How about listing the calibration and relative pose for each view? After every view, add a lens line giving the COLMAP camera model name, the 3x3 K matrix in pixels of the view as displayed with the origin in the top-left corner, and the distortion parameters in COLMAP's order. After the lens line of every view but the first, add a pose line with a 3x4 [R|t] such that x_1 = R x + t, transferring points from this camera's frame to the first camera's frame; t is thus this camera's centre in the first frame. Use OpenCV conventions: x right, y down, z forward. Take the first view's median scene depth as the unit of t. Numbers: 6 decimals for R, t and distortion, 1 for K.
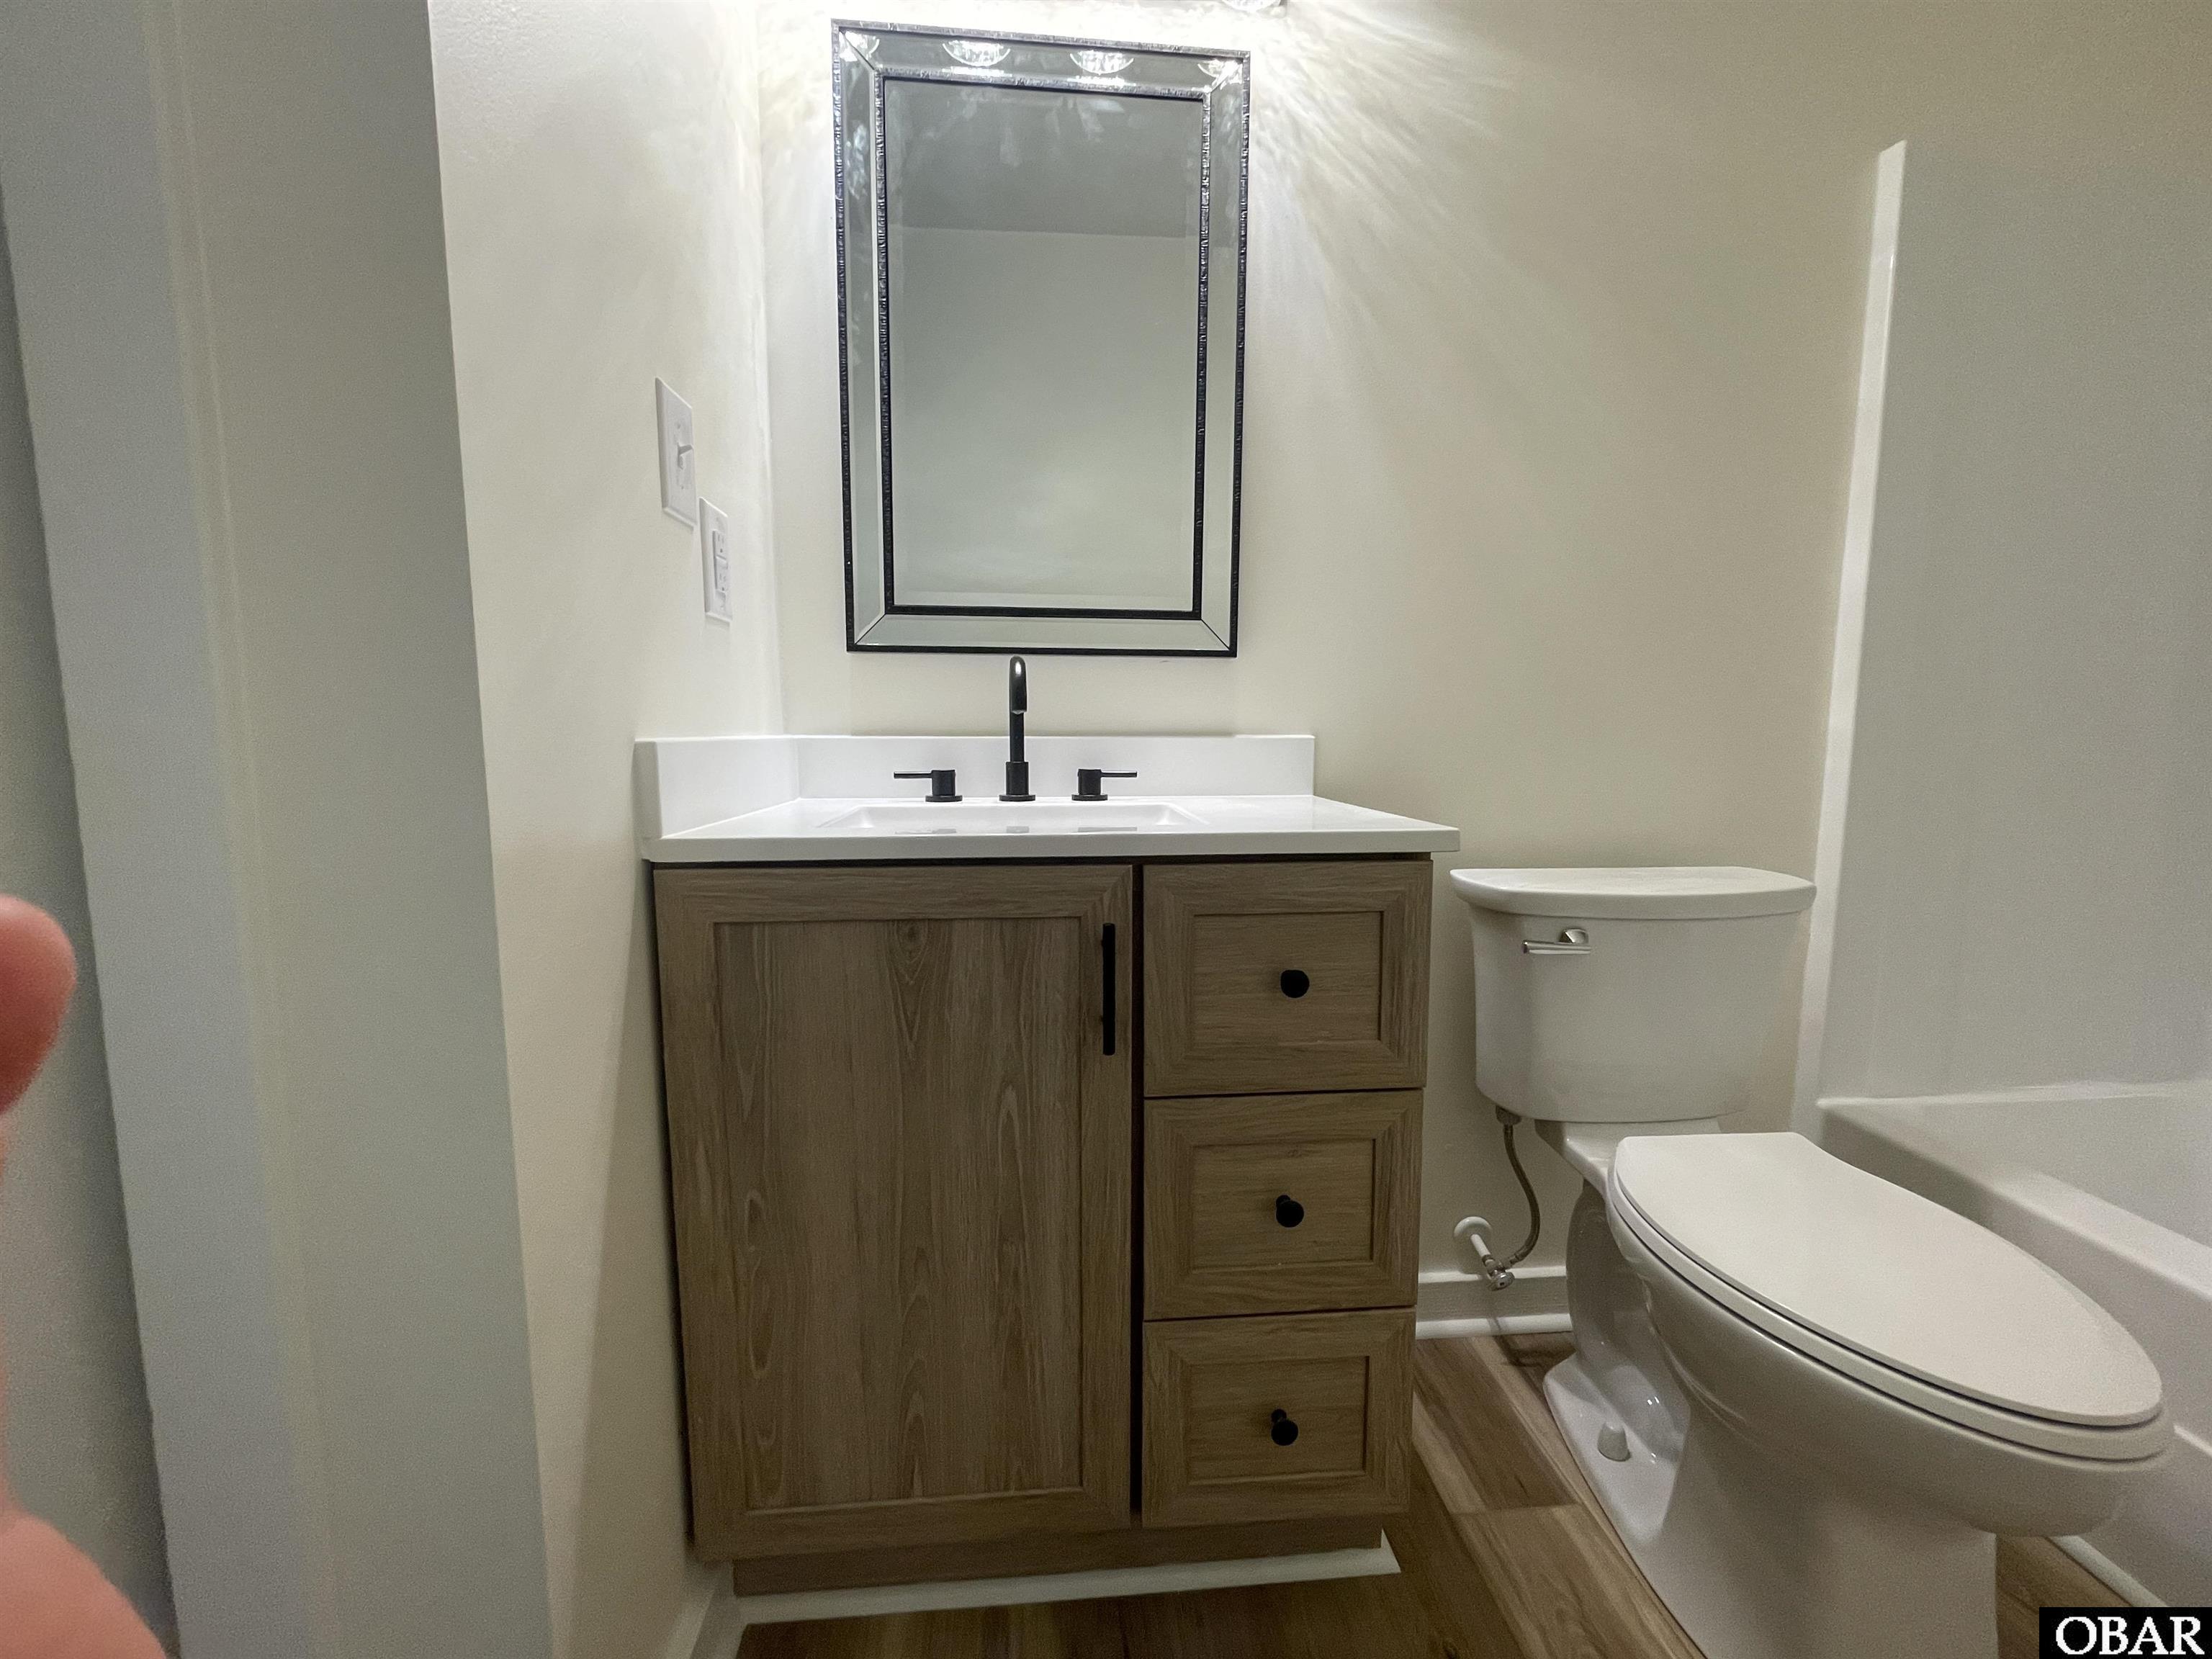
lens RADIAL K [[896.9, 0, 1106.0], [0, 896.9, 829.5], [0, 0, 1]] dist [-0.003107, -0.000366]
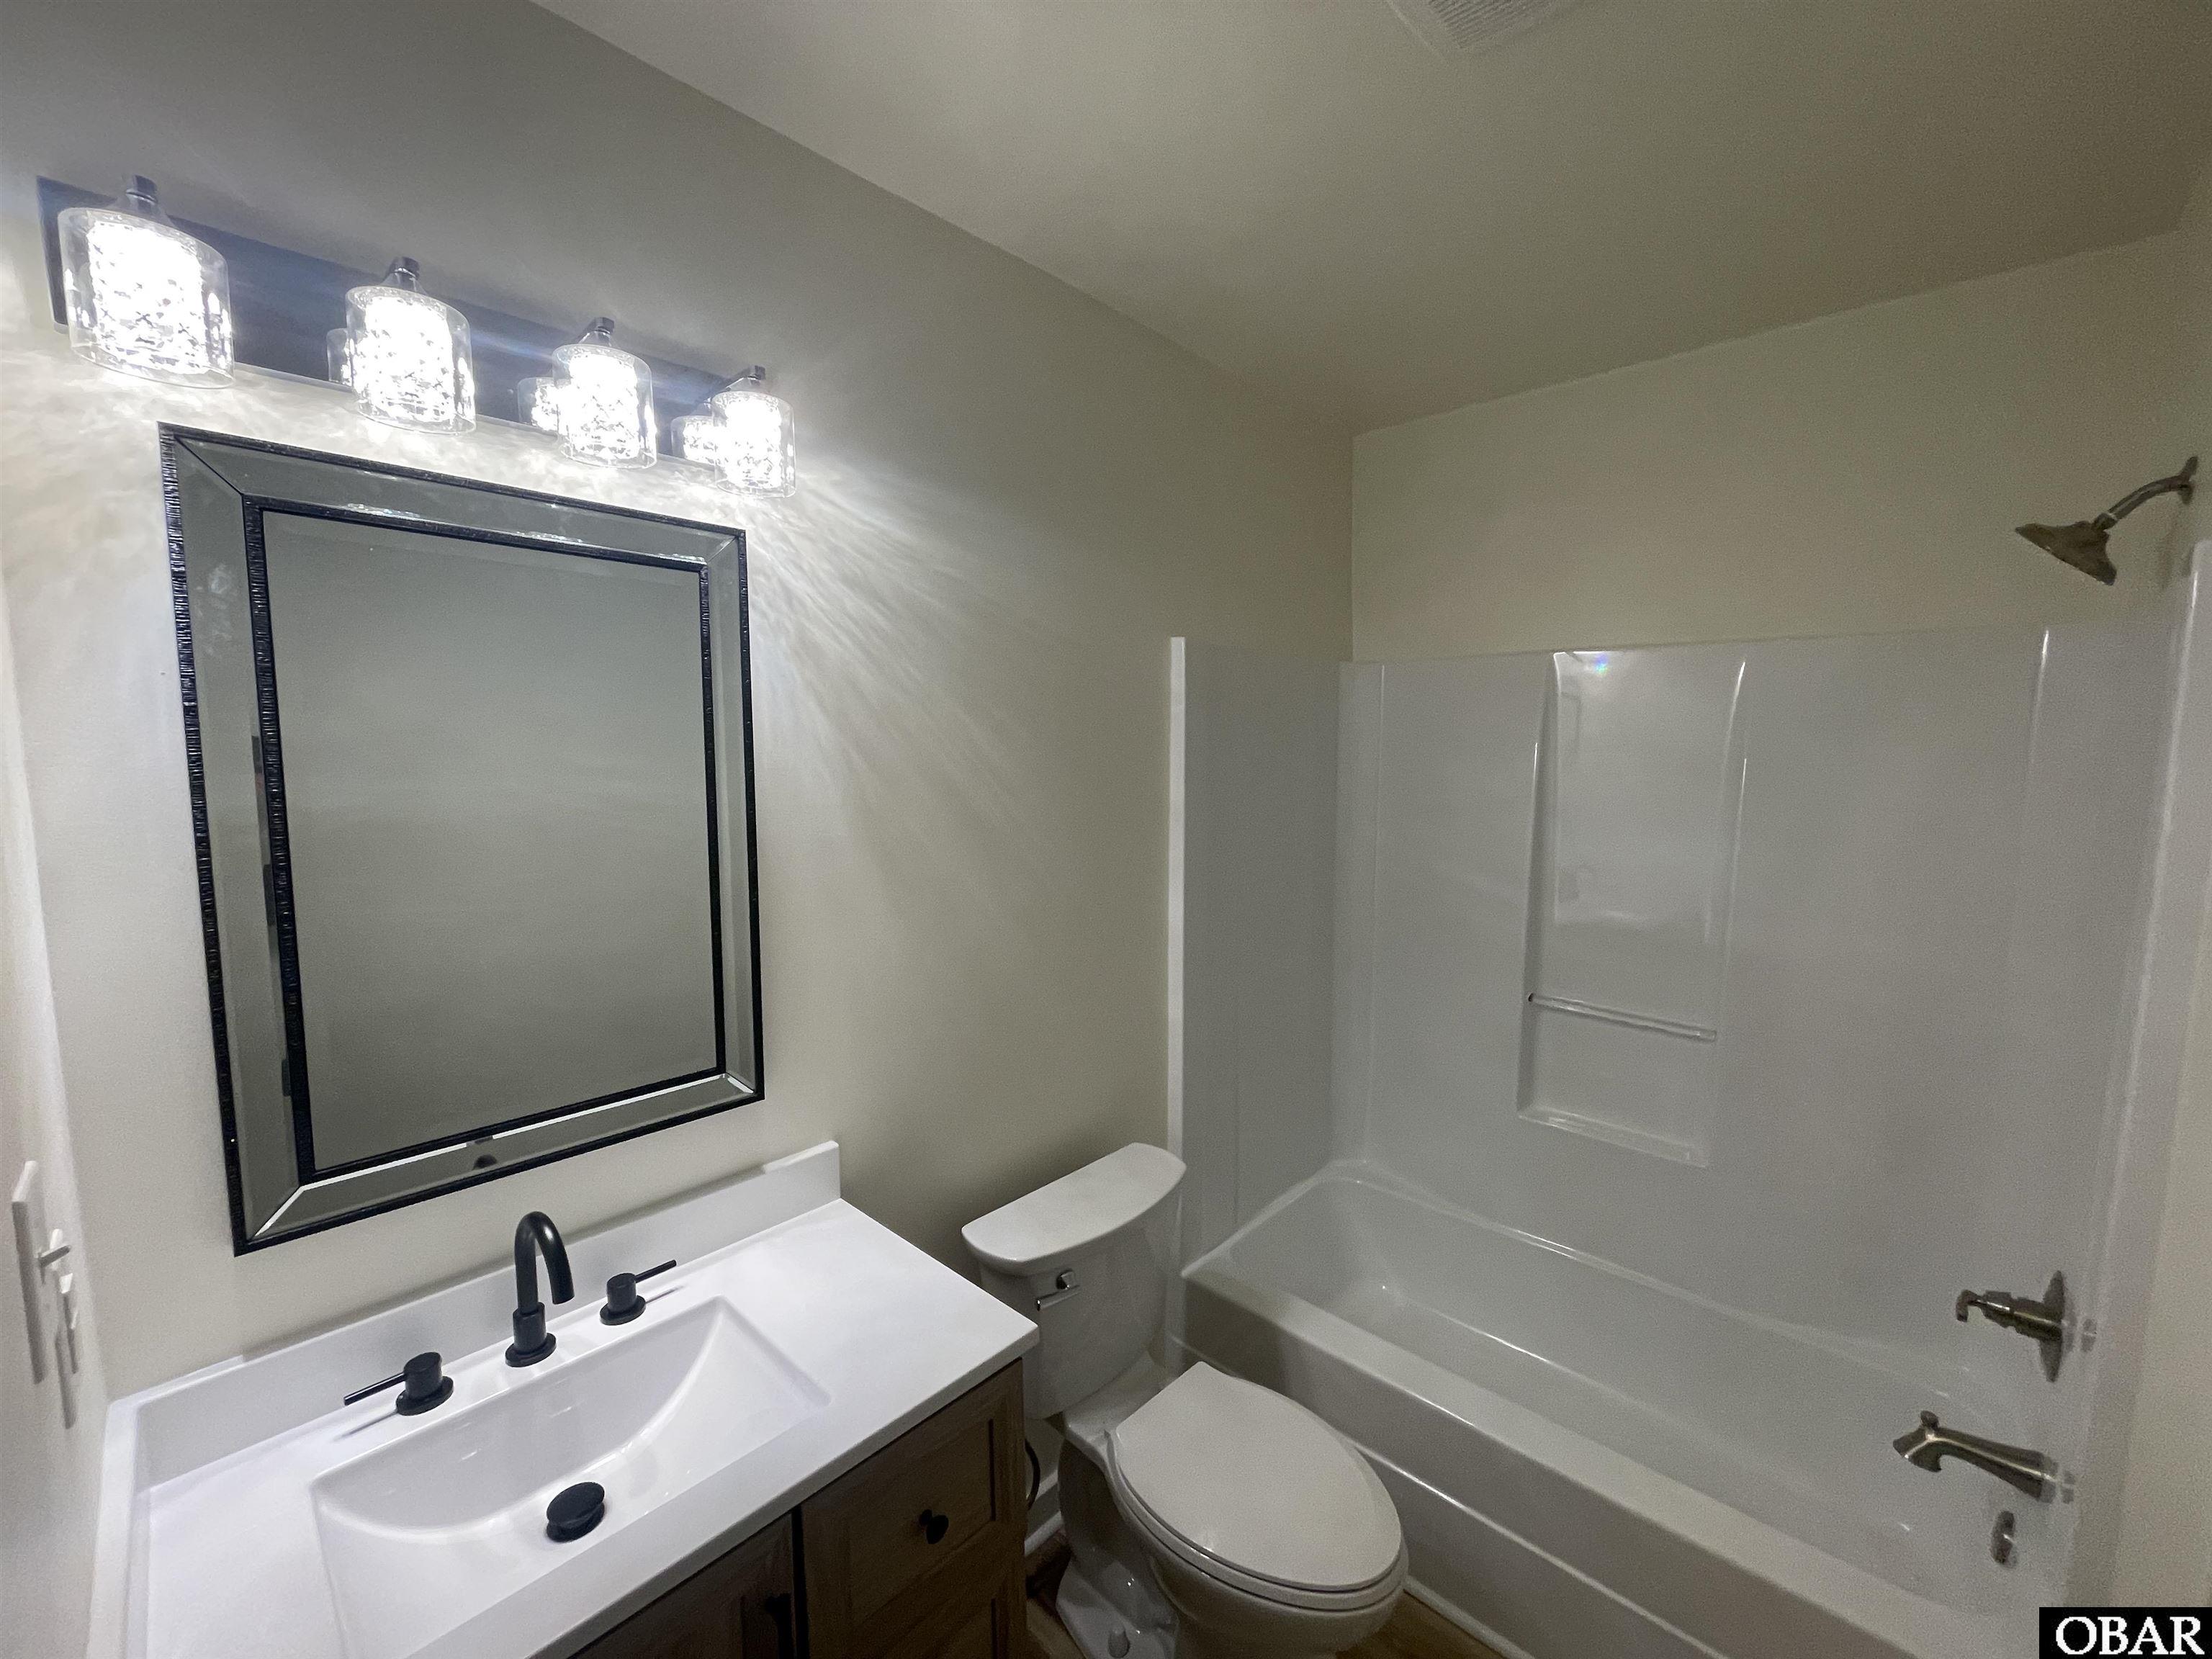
lens RADIAL K [[896.9, 0, 1106.0], [0, 896.9, 829.5], [0, 0, 1]] dist [-0.003107, -0.000366]
pose [[0.739926, -0.069559, 0.669083, -0.229264], [0.080362, 0.996657, 0.014744, -0.496526], [-0.667871, 0.042859, 0.743042, -0.009380]]
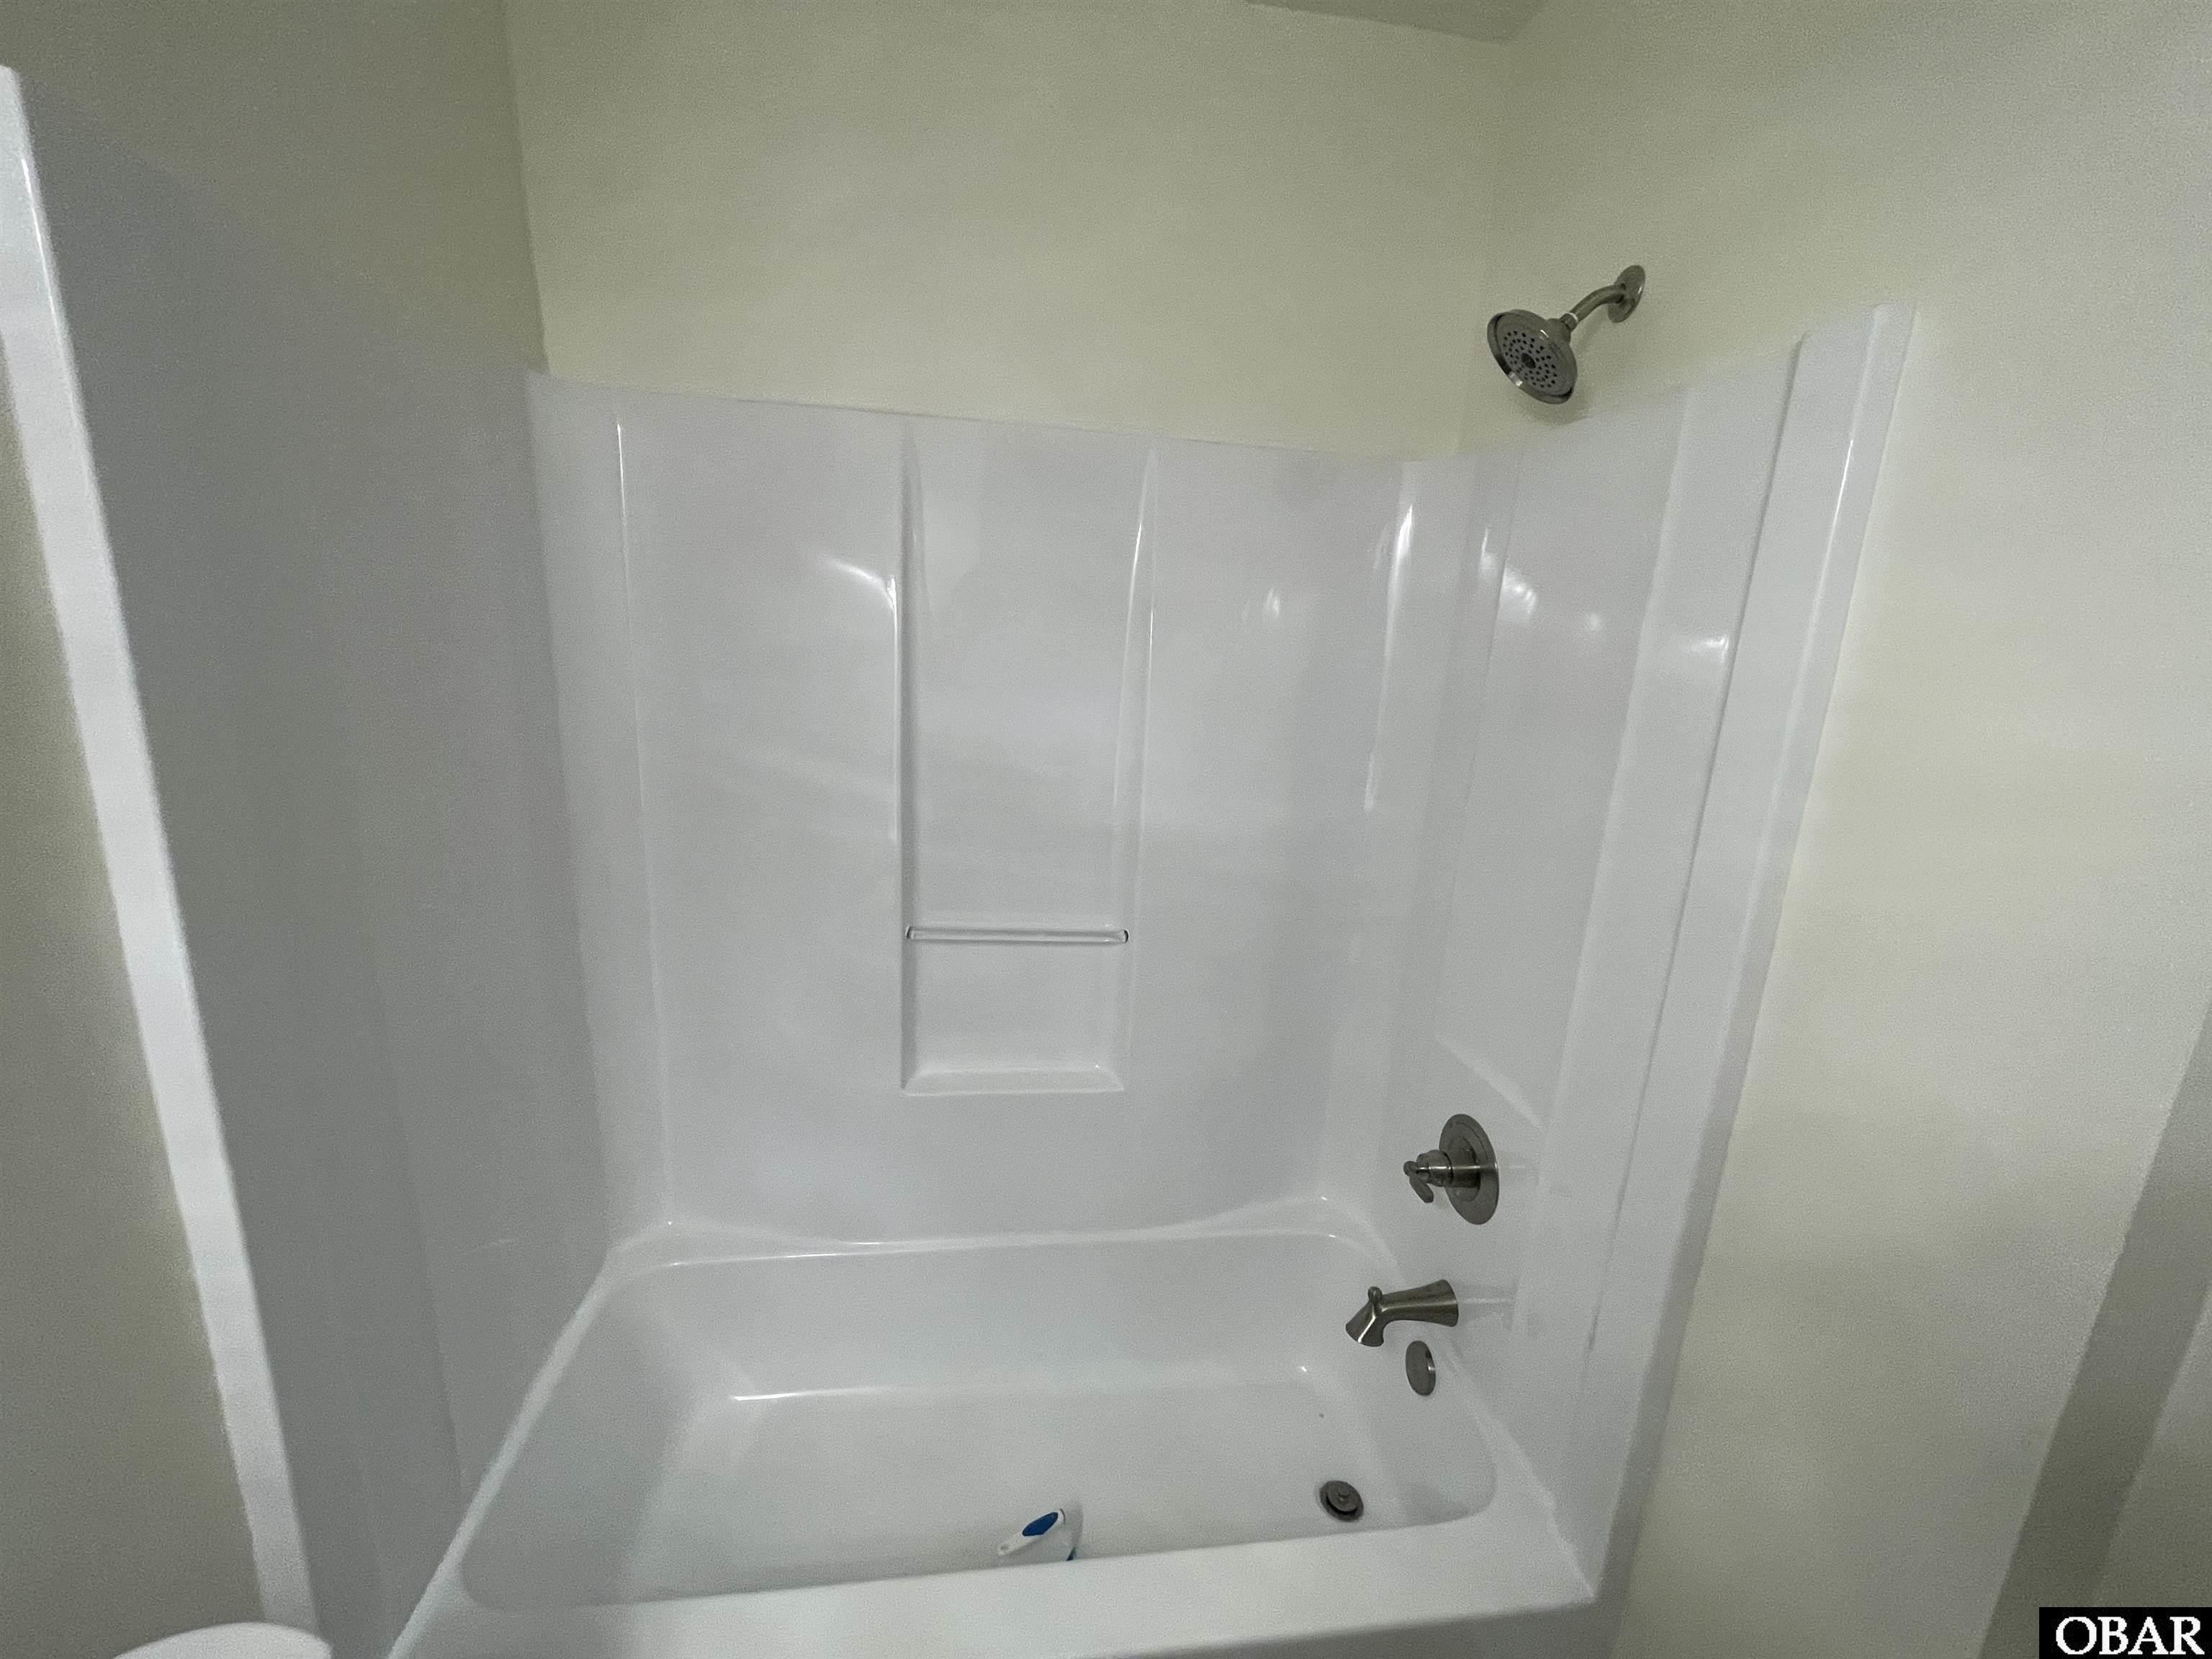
lens RADIAL K [[896.9, 0, 1106.0], [0, 896.9, 829.5], [0, 0, 1]] dist [-0.003107, -0.000366]
pose [[-0.057976, -0.242137, 0.968508, 0.342696], [0.066471, 0.967051, 0.245752, -0.499245], [-0.996103, 0.078625, -0.039971, 0.505146]]
